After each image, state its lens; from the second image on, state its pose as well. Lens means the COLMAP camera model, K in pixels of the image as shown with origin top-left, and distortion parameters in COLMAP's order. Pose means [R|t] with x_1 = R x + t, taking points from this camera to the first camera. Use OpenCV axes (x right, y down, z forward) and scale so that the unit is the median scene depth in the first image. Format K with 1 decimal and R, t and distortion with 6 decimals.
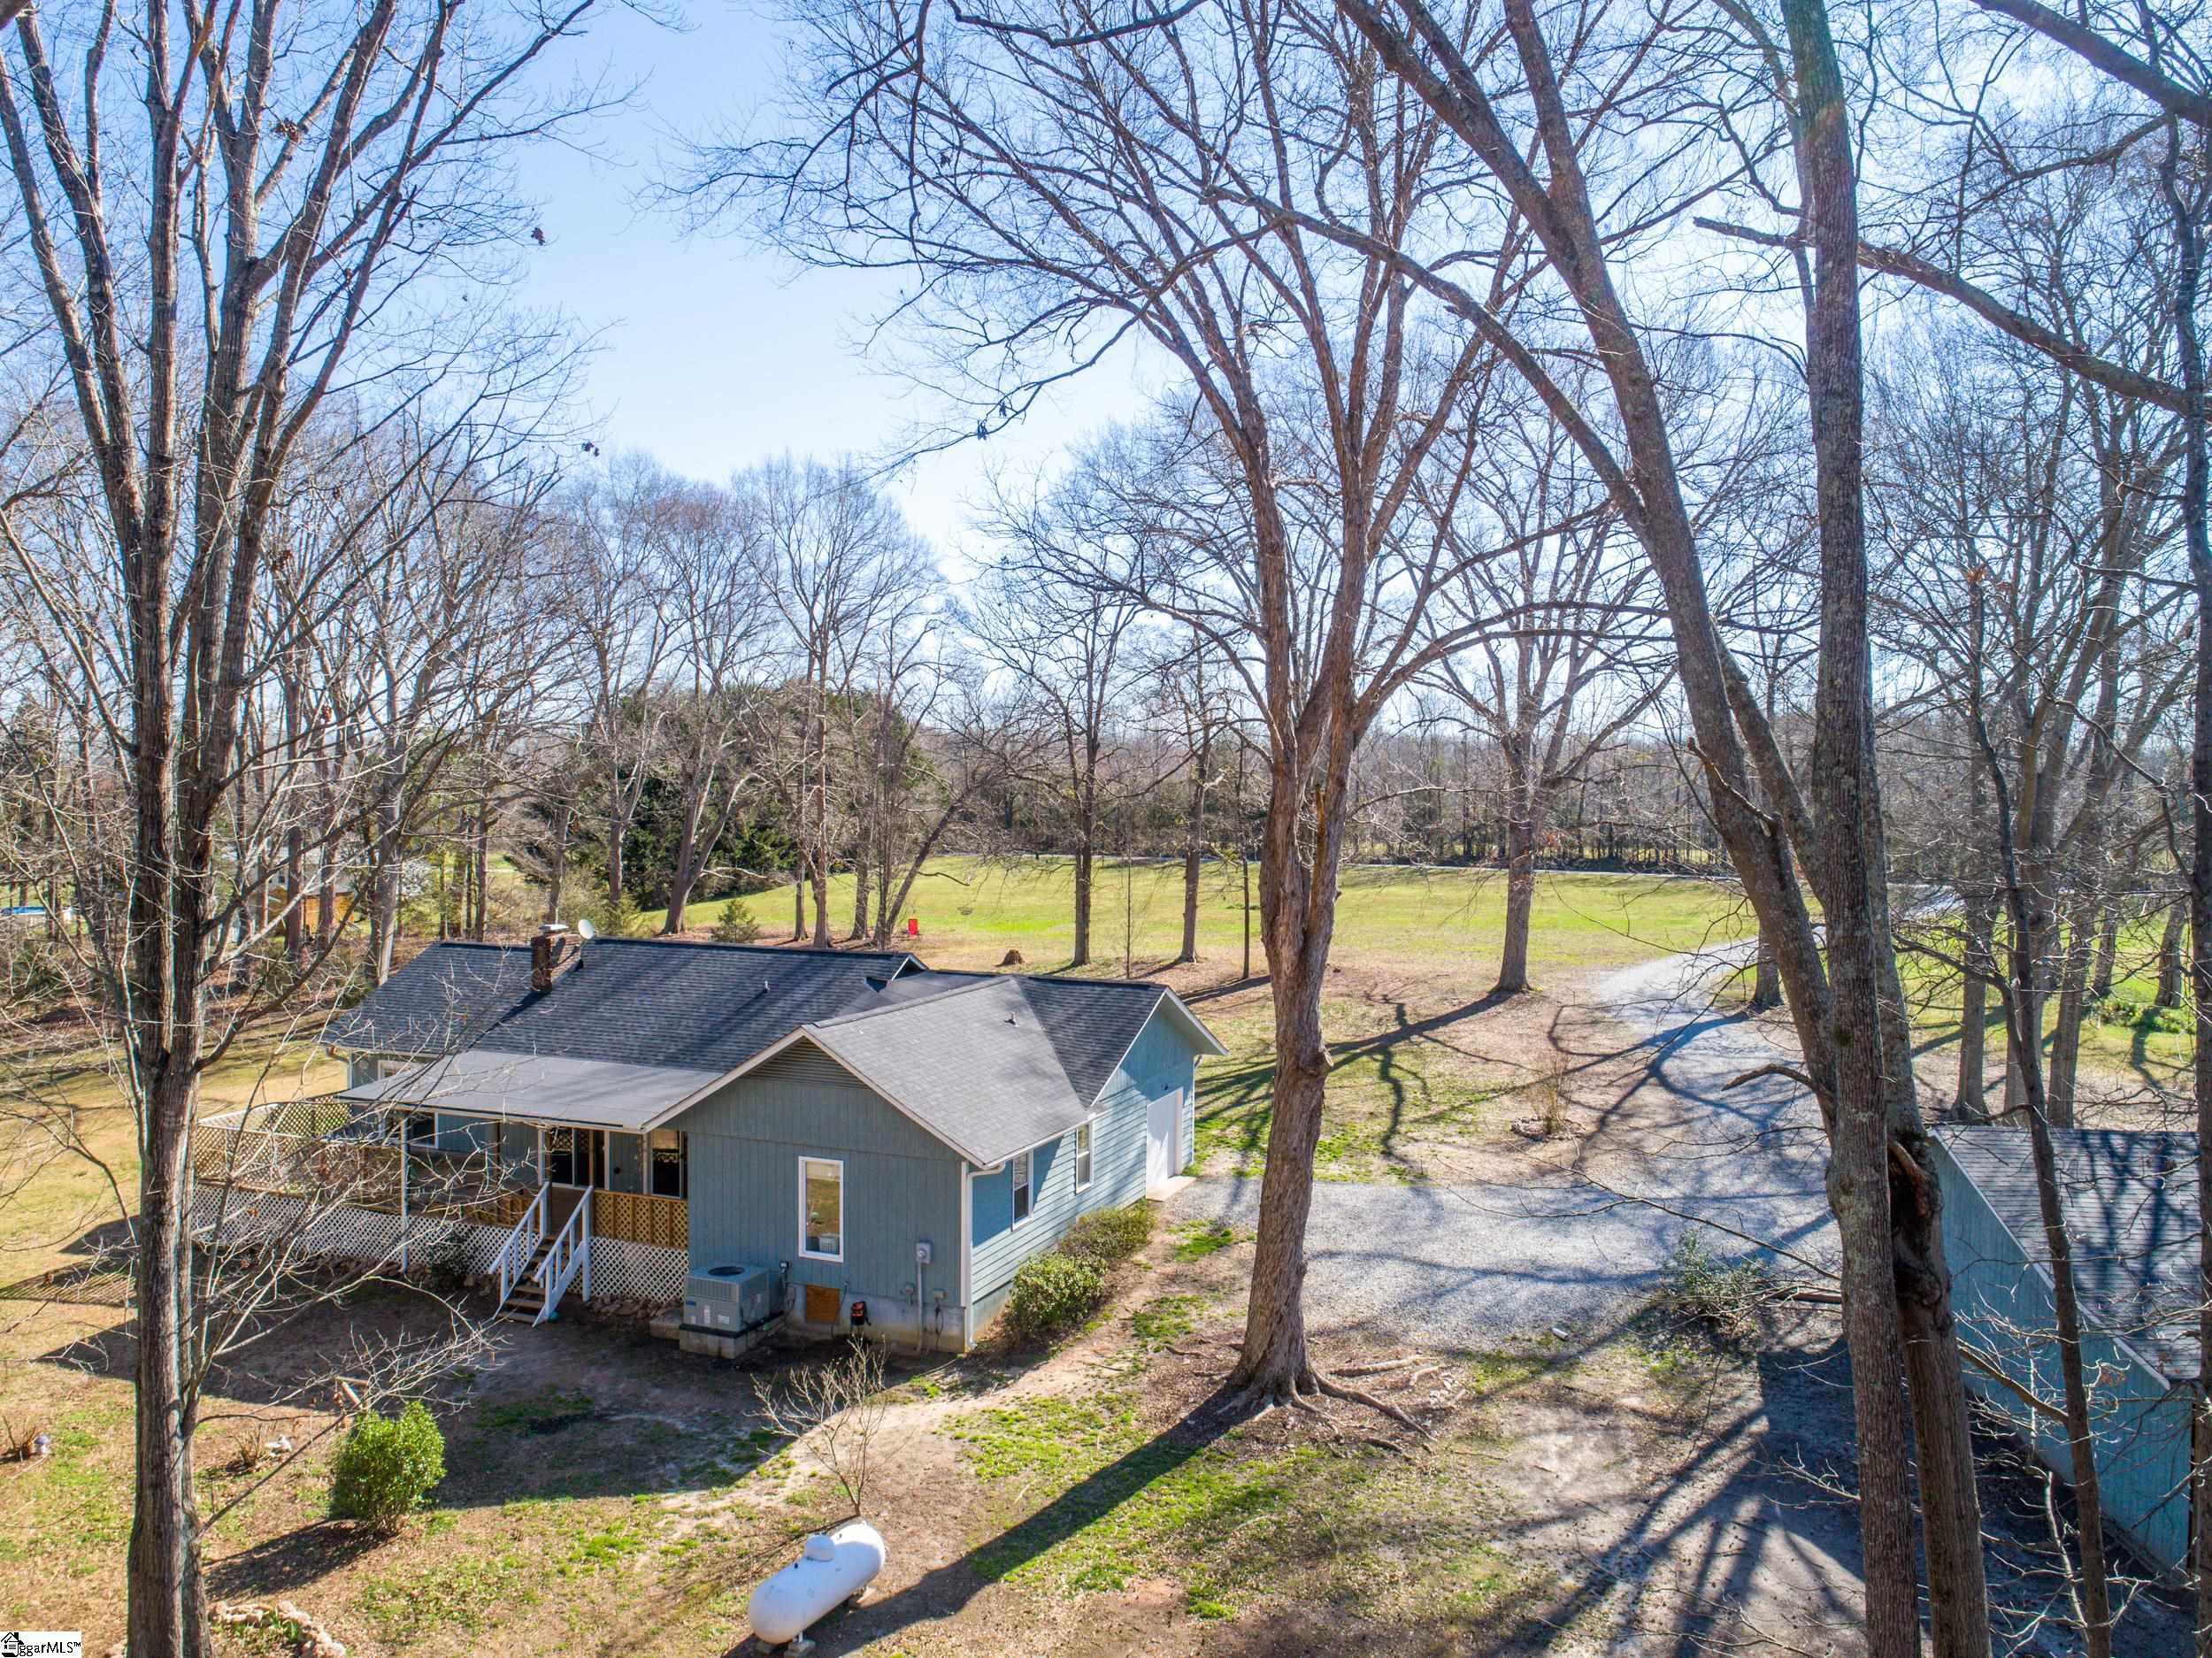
lens RADIAL K [[1698.0, 0, 1106.0], [0, 1698.0, 829.0], [0, 0, 1]] dist [-0.016176, 0.011856]
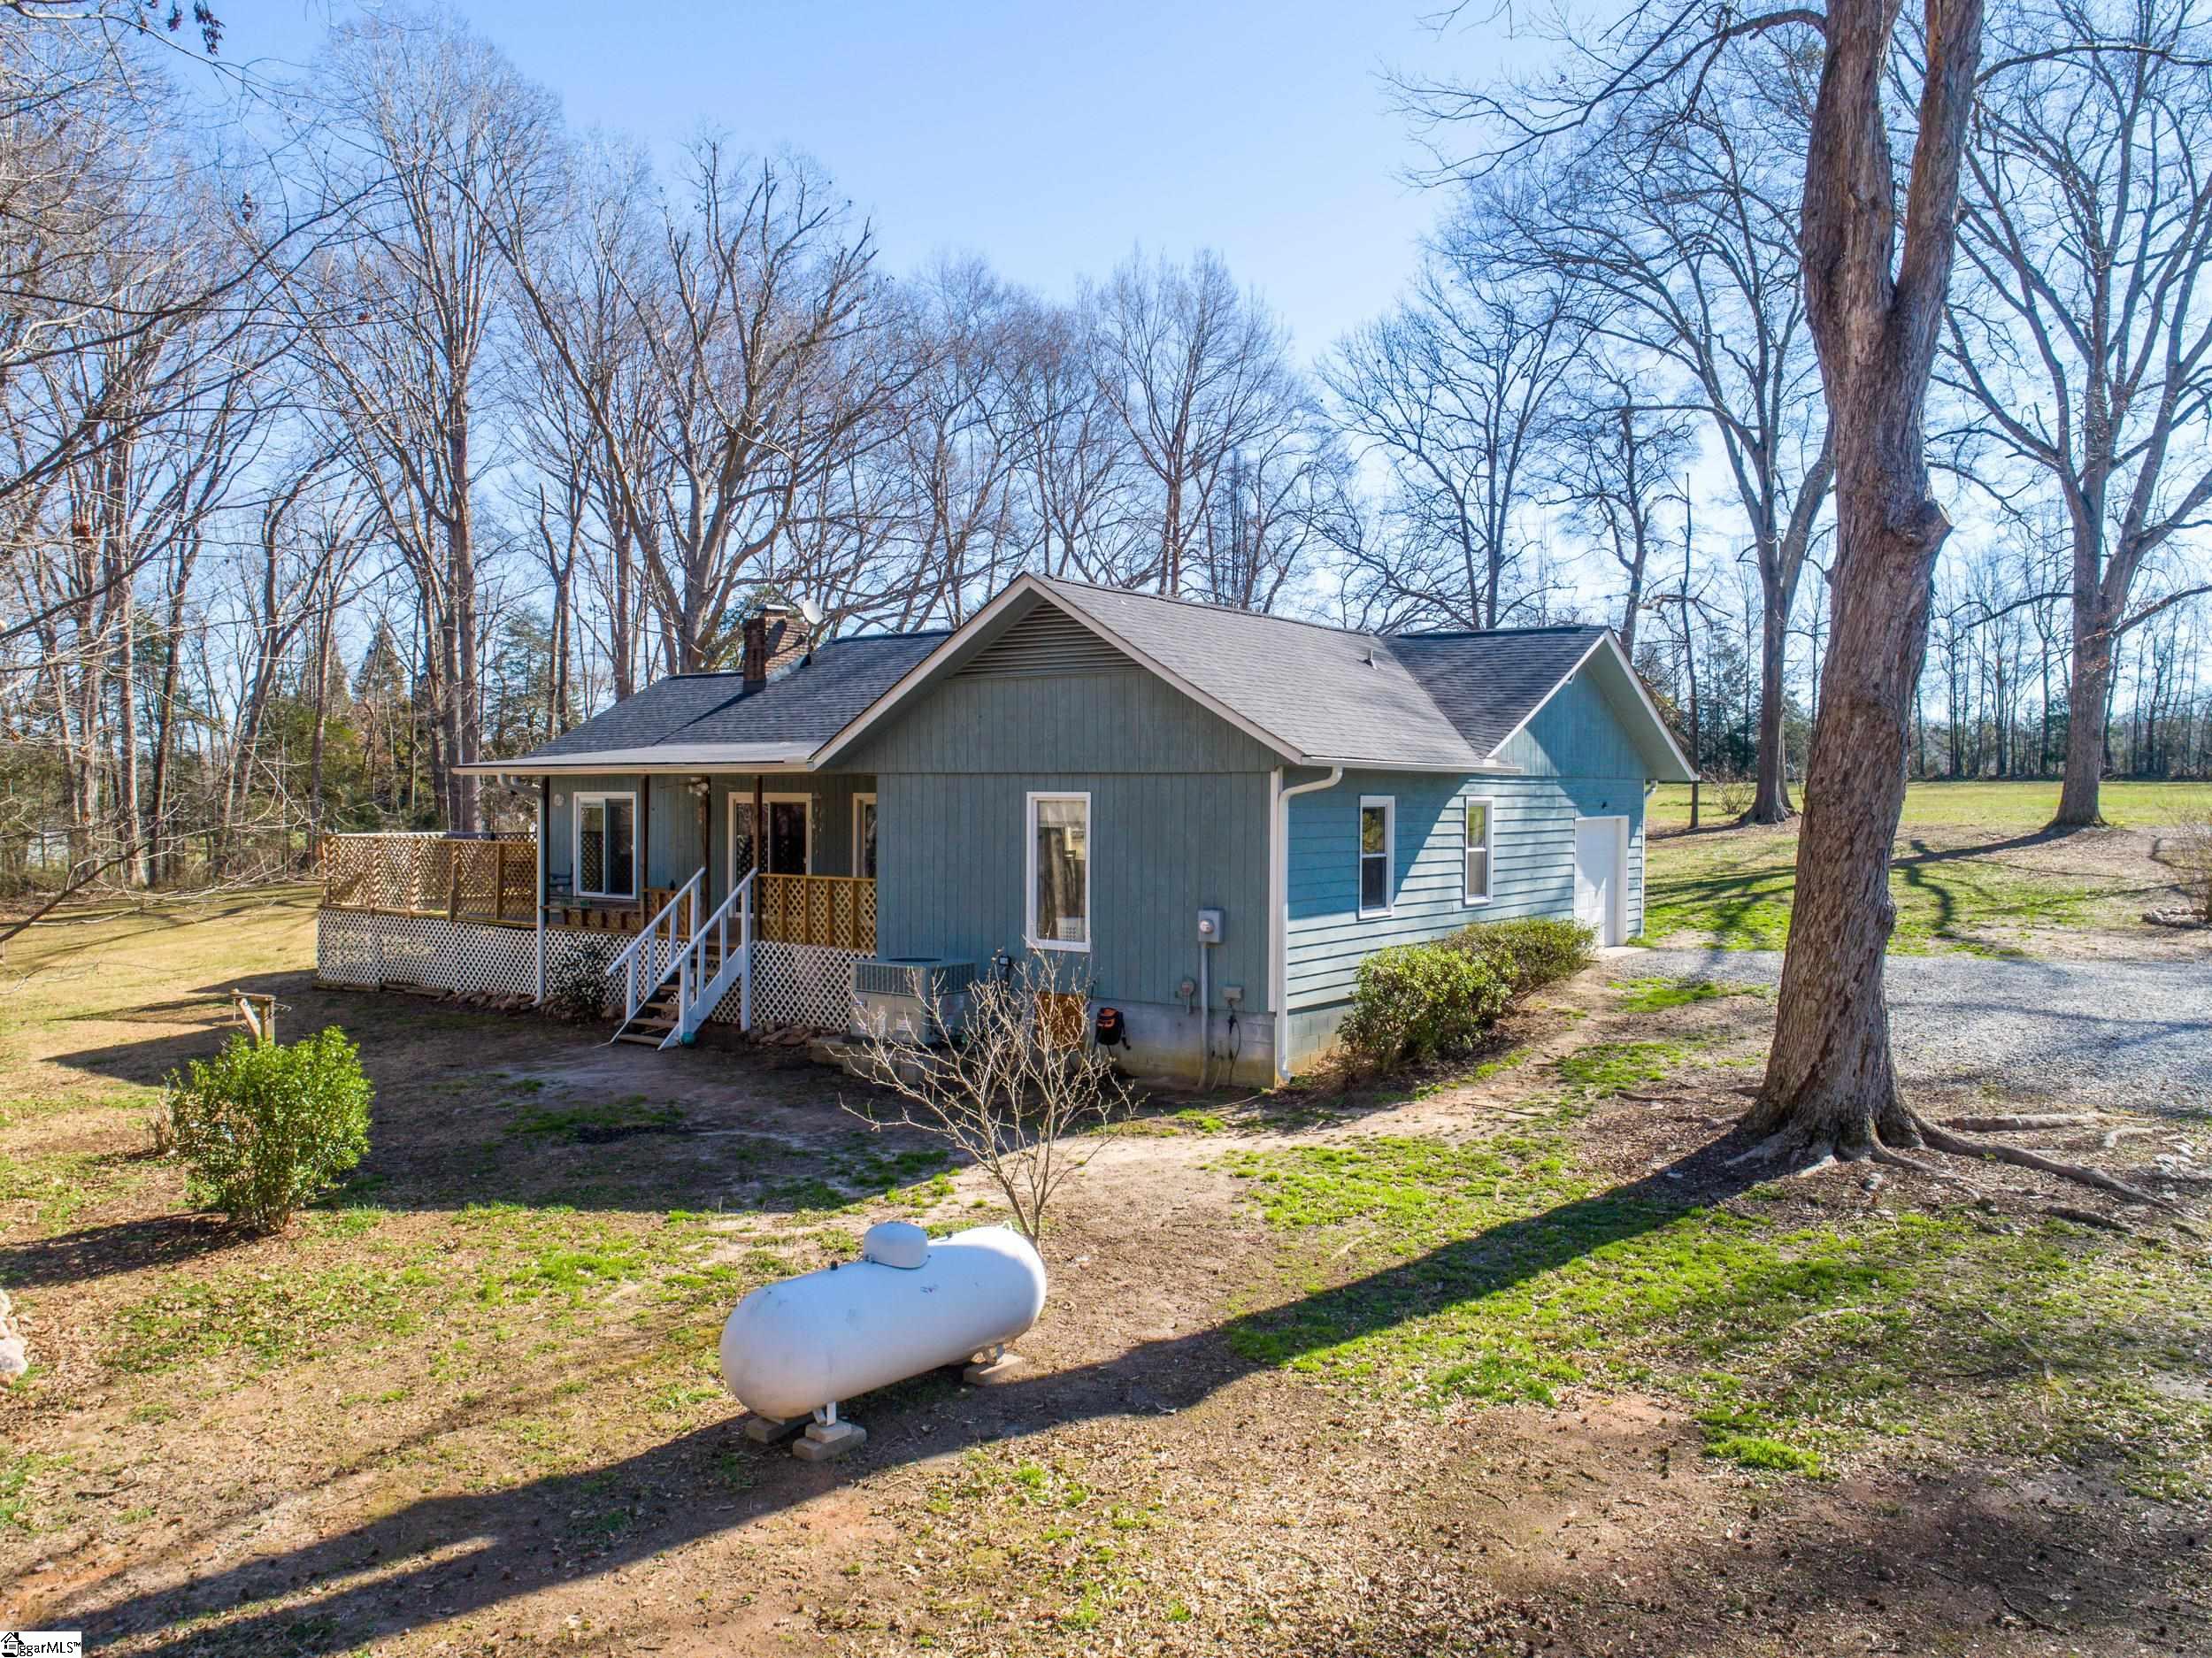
lens RADIAL K [[1698.0, 0, 1106.0], [0, 1698.0, 829.0], [0, 0, 1]] dist [-0.016176, 0.011856]
pose [[0.972821, 0.005154, -0.231502, -0.001380], [-0.007897, 0.999909, -0.010926, 0.232675], [0.231425, 0.012457, 0.972773, 0.407969]]
